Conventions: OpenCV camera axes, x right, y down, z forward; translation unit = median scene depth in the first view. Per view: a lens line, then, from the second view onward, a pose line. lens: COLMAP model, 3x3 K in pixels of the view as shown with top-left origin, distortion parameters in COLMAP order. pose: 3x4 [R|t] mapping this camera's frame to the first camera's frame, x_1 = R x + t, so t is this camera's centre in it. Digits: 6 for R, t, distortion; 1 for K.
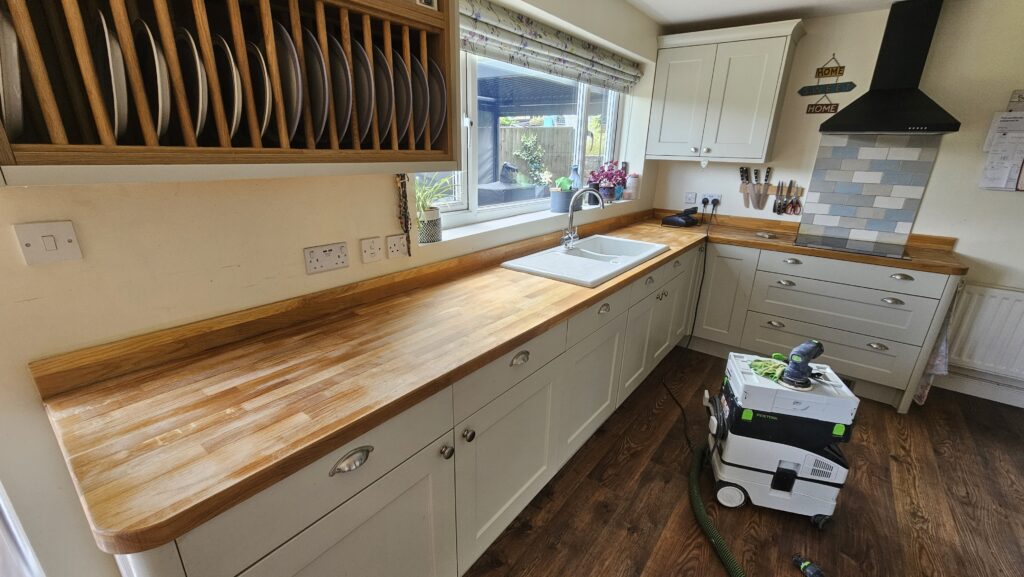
lens RADIAL K [[418.4, 0, 516.7], [0, 418.4, 306.3], [0, 0, 1]] dist [-0.000495, -0.000025]
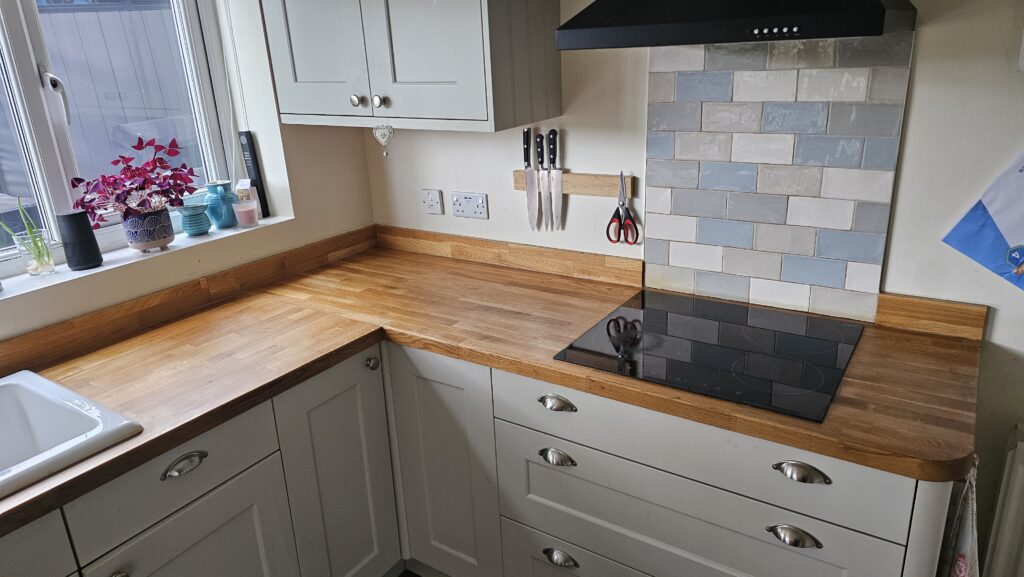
lens RADIAL K [[683.1, 0, 512.0], [0, 683.1, 288.5], [0, 0, 1]] dist [0.026826, -0.042133]
pose [[0.995995, -0.085273, 0.026864, 0.589737], [0.085704, 0.996203, -0.015330, -0.193697], [-0.025455, 0.017571, 0.999522, 0.392737]]
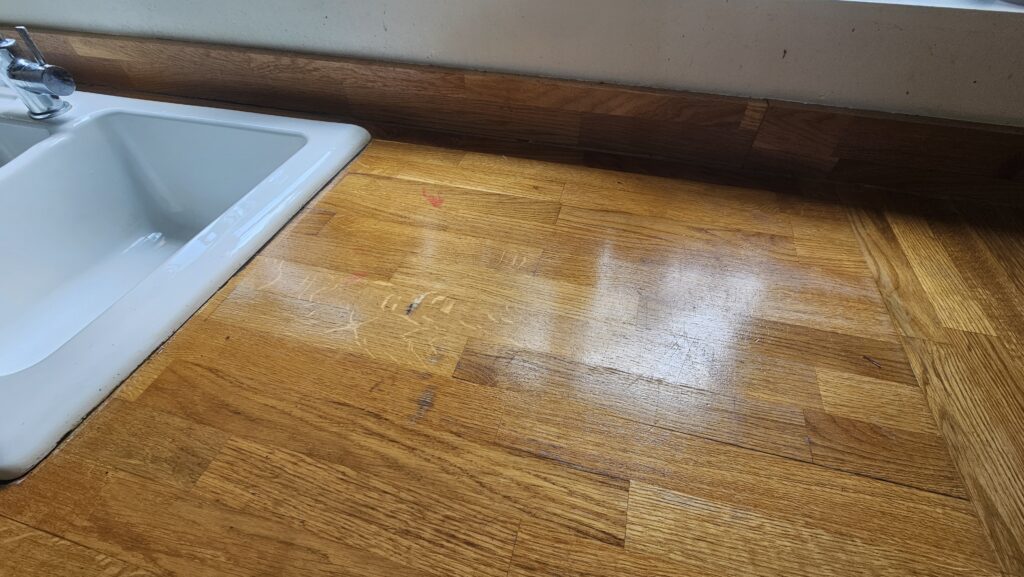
lens RADIAL K [[418.4, 0, 516.7], [0, 418.4, 306.3], [0, 0, 1]] dist [-0.000495, -0.000025]
pose [[0.383264, 0.658322, -0.647859, 0.411806], [-0.320180, 0.752623, 0.575364, -0.248179], [0.866368, -0.013086, 0.499235, 0.957796]]
